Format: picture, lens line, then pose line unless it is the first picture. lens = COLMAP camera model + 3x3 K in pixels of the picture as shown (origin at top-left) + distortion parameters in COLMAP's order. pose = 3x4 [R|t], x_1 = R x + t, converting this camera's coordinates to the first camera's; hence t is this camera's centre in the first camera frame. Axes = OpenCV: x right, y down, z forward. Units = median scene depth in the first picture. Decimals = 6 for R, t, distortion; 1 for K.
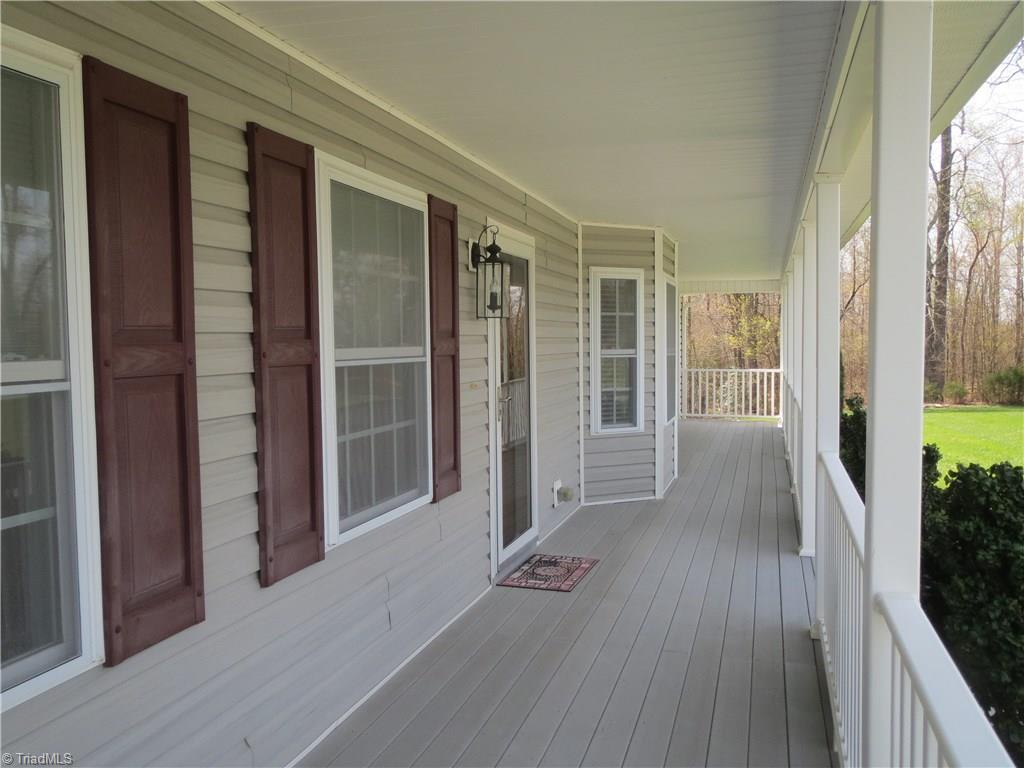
lens RADIAL K [[881.6, 0, 512.0], [0, 881.6, 384.0], [0, 0, 1]] dist [-0.015321, 0.010261]
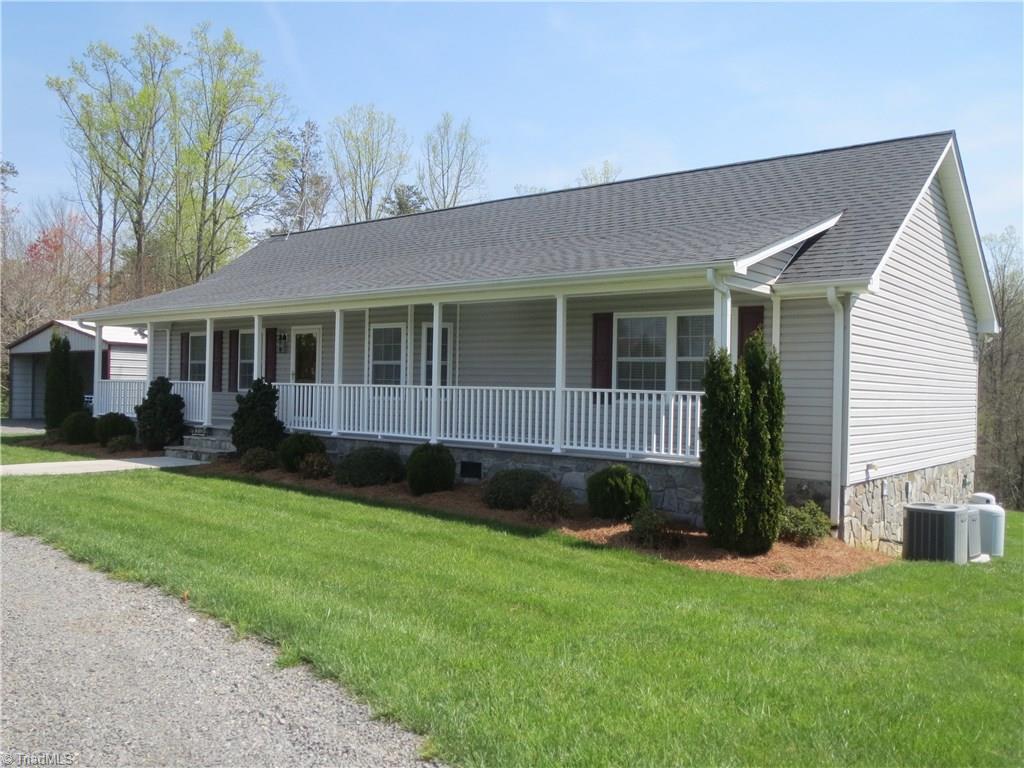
lens RADIAL K [[881.6, 0, 512.0], [0, 881.6, 384.0], [0, 0, 1]] dist [-0.015321, 0.010261]
pose [[-0.384525, -0.005286, -0.923099, 2.419404], [-0.059307, 0.998059, 0.018990, -0.050776], [0.921208, 0.062048, -0.384092, 2.587642]]
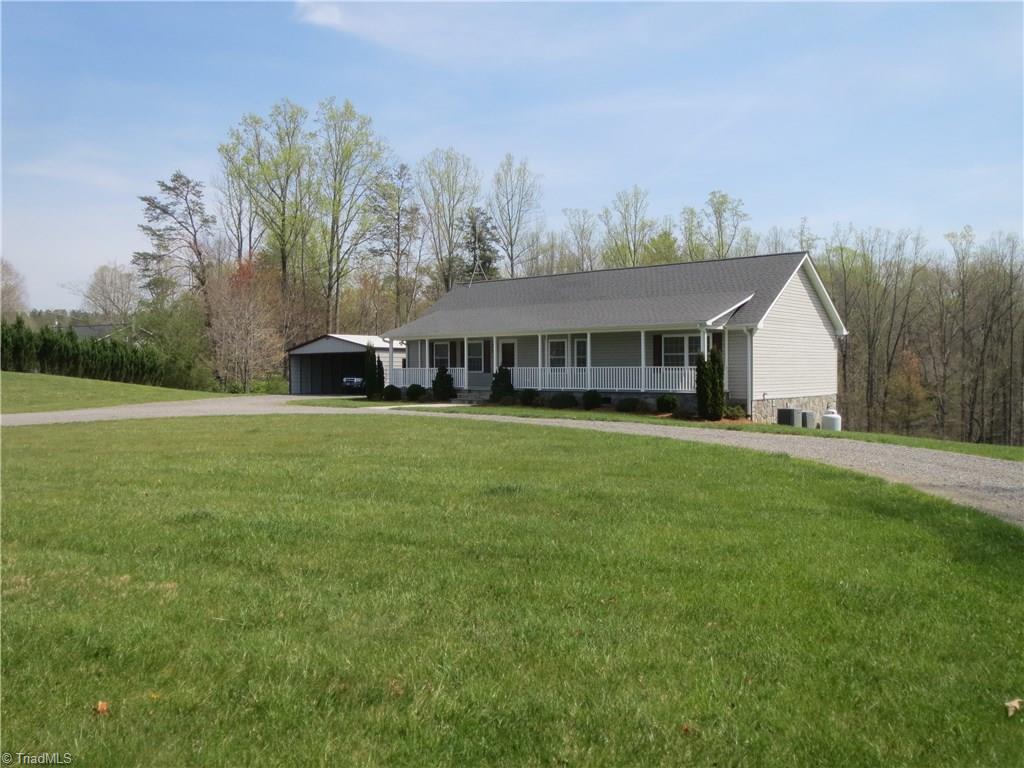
lens RADIAL K [[881.6, 0, 512.0], [0, 881.6, 384.0], [0, 0, 1]] dist [-0.015321, 0.010261]
pose [[-0.407128, 0.023925, -0.913058, 5.650604], [-0.034487, 0.998541, 0.041543, -0.097100], [0.912720, 0.048402, -0.405709, 3.339040]]
